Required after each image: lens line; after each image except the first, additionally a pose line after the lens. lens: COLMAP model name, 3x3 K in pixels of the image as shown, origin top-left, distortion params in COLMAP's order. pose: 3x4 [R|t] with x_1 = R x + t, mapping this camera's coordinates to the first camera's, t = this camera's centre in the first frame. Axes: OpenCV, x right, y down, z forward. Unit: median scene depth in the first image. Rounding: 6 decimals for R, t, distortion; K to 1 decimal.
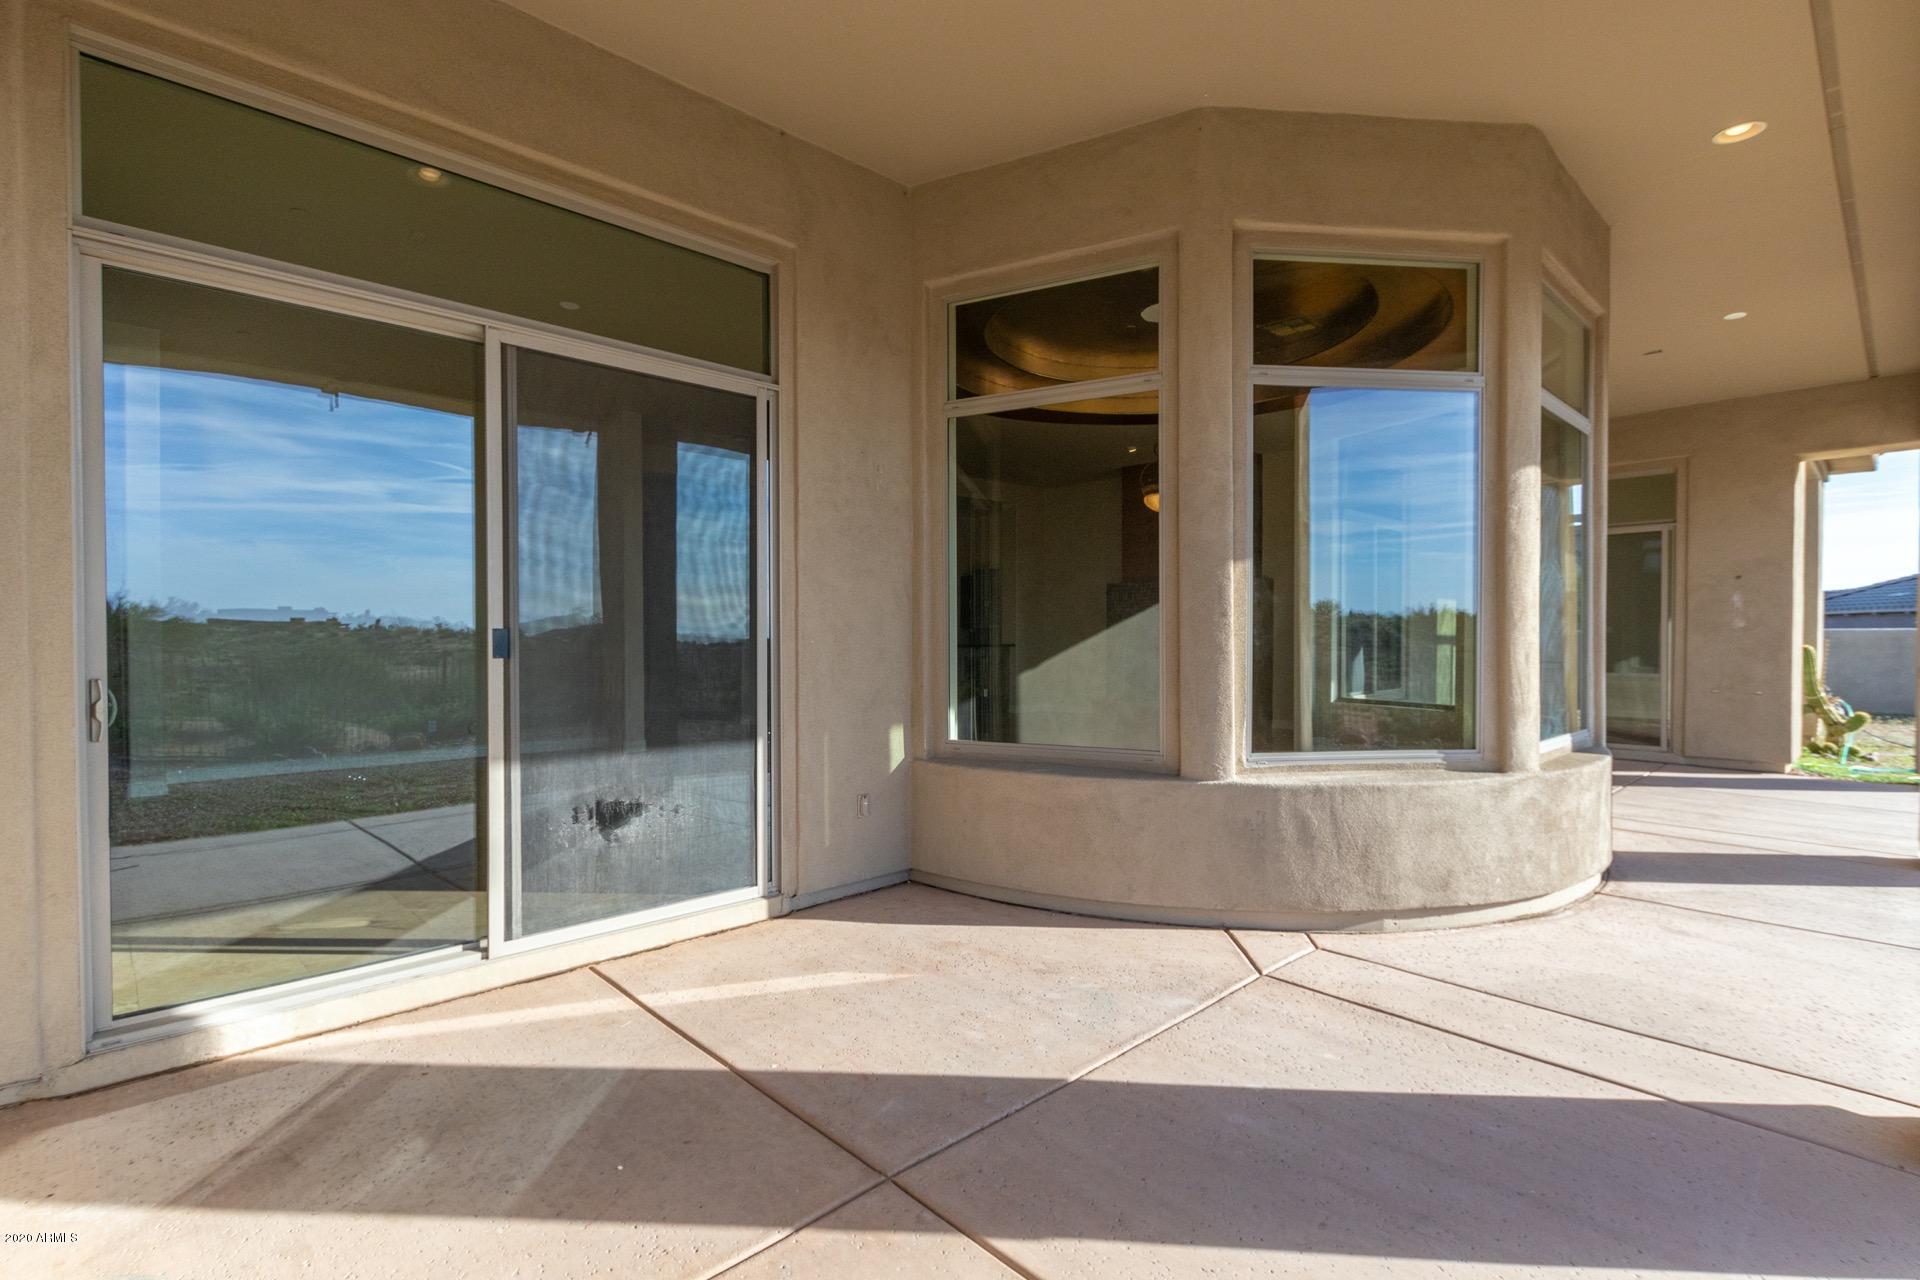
lens RADIAL K [[884.2, 0, 959.3], [0, 884.2, 648.8], [0, 0, 1]] dist [0.002543, 0.000549]
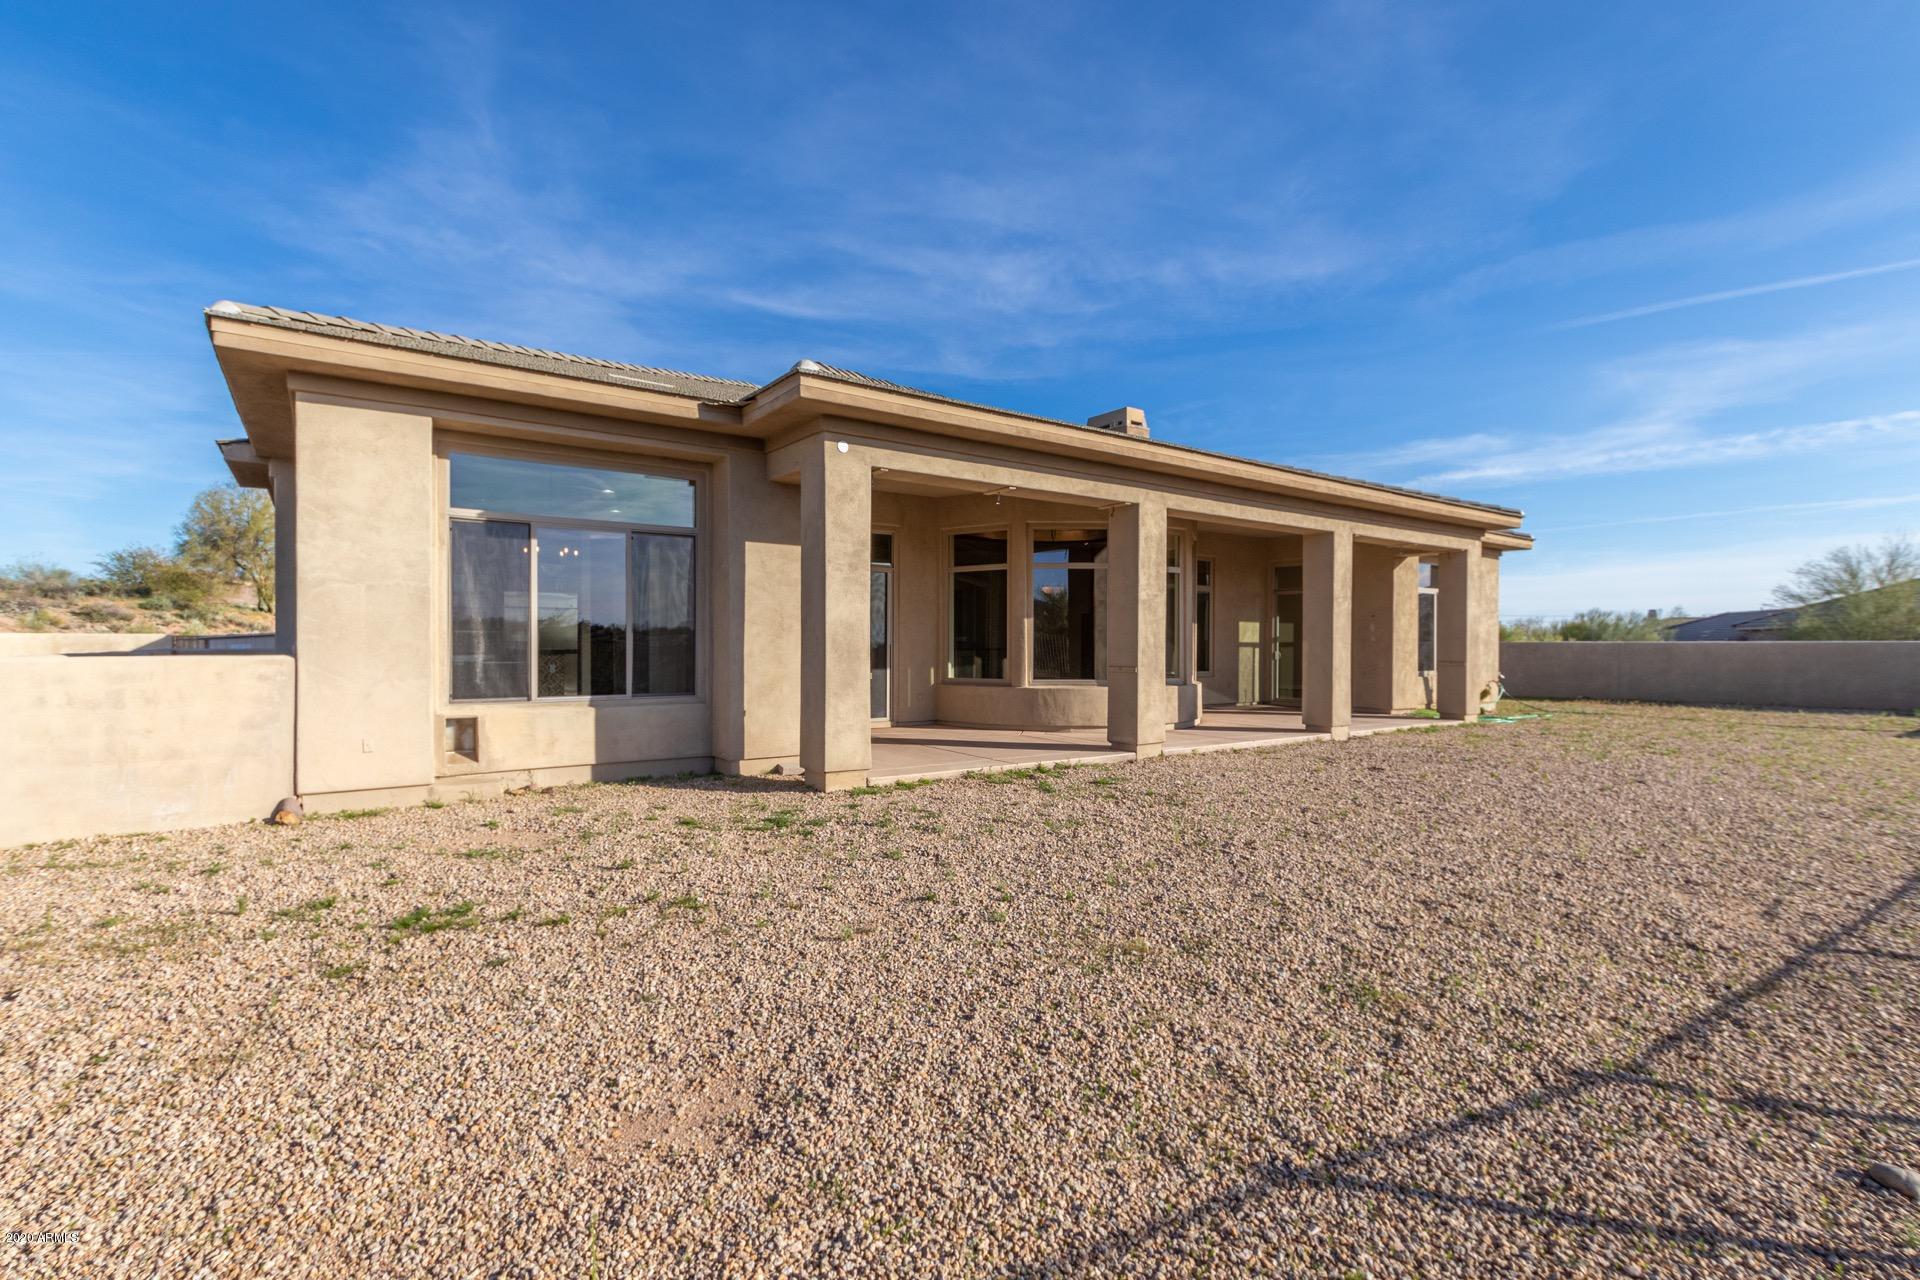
lens RADIAL K [[895.9, 0, 957.4], [0, 895.9, 649.4], [0, 0, 1]] dist [0.002895, -0.000002]
pose [[0.990842, 0.010798, -0.134595, 0.492188], [-0.011101, 0.999937, -0.001498, 0.014483], [0.134570, 0.002978, 0.990900, -2.324695]]
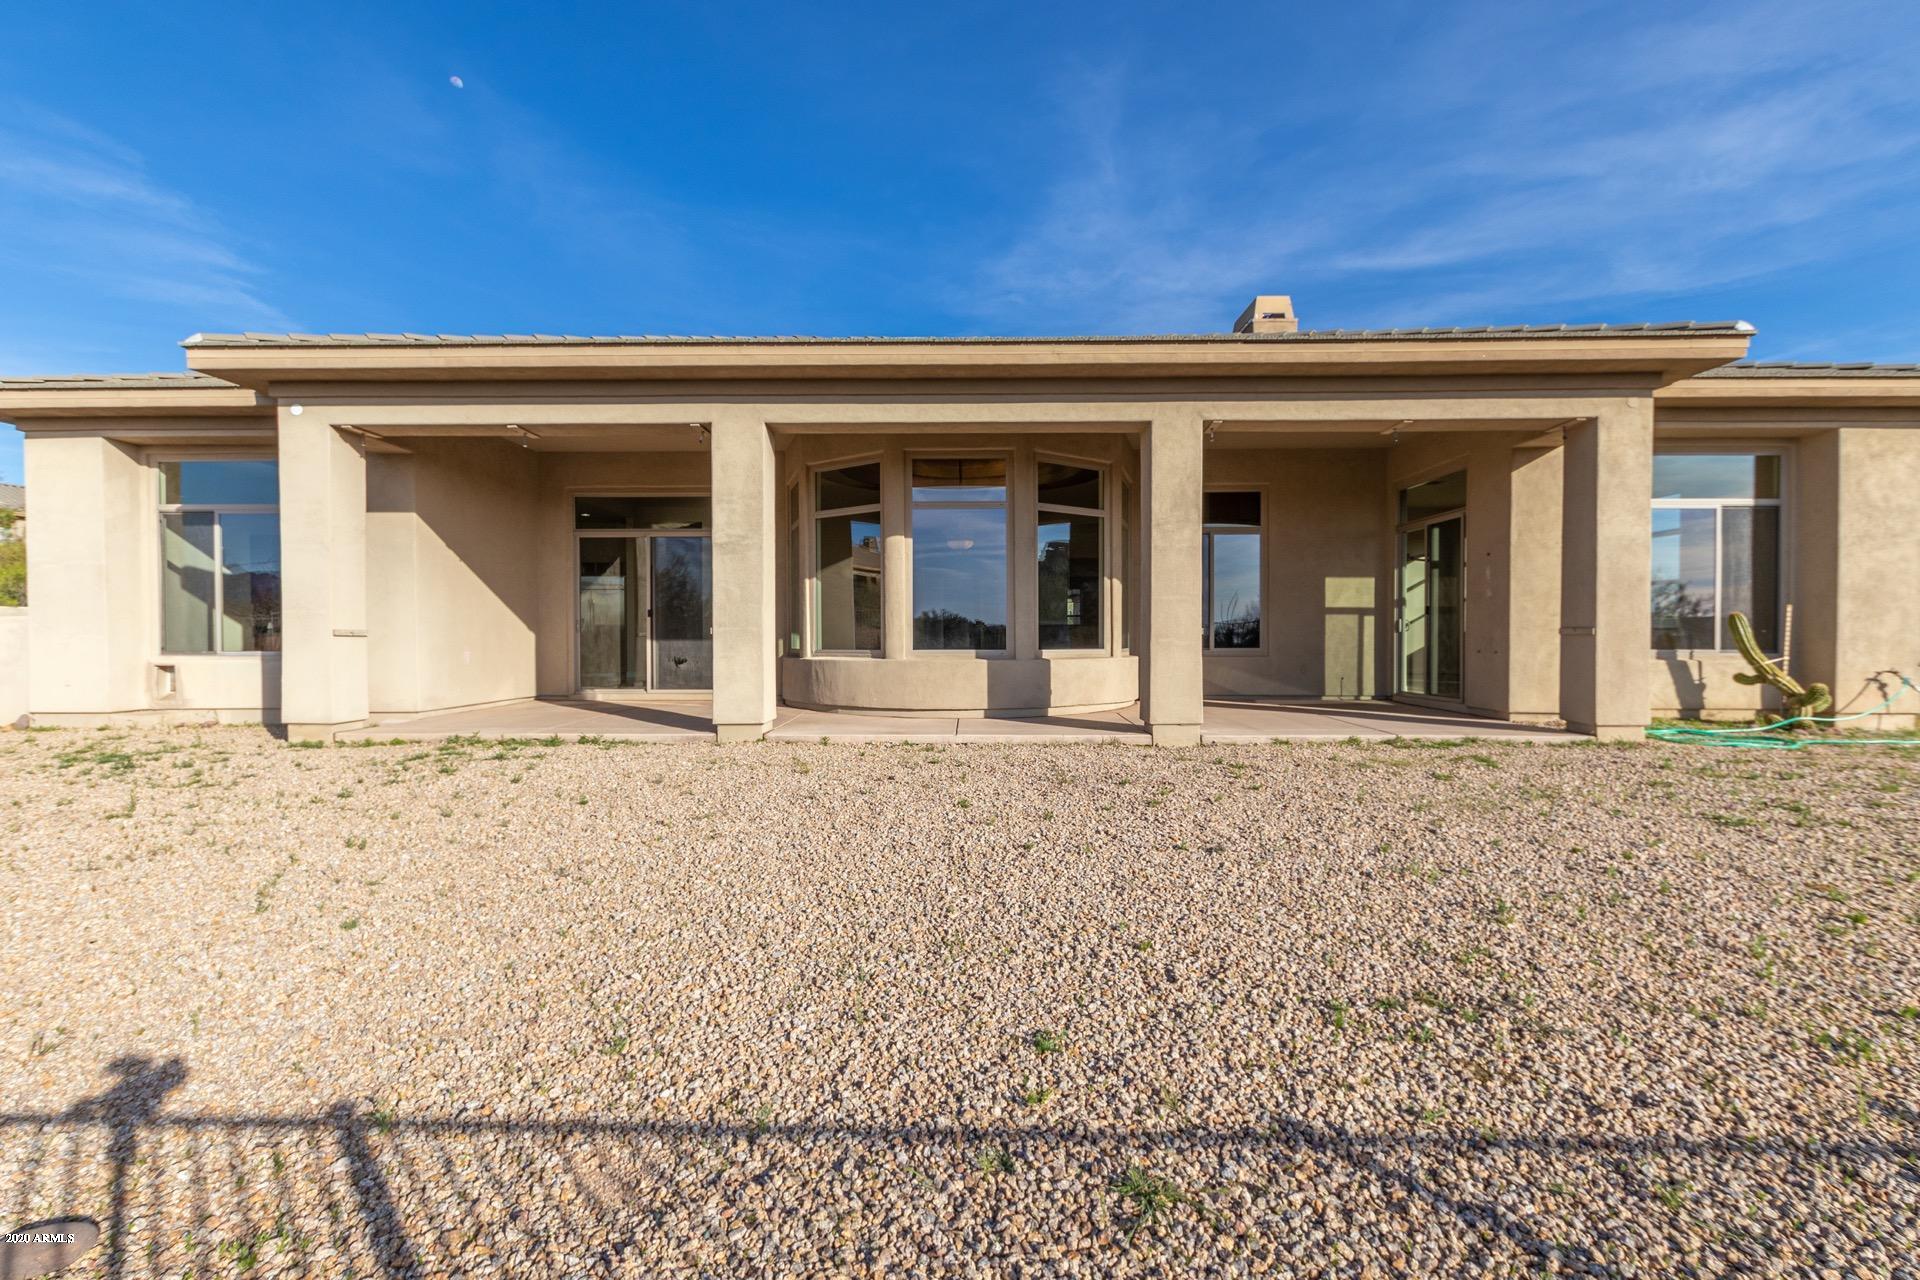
lens RADIAL K [[945.0, 0, 960.0], [0, 945.0, 640.0], [0, 0, 1]] dist [0.011074, -0.001611]
pose [[0.706783, -0.000996, -0.707430, 2.726581], [-0.009102, 0.999903, -0.010502, 0.112724], [0.707372, 0.013862, 0.706706, -0.781098]]
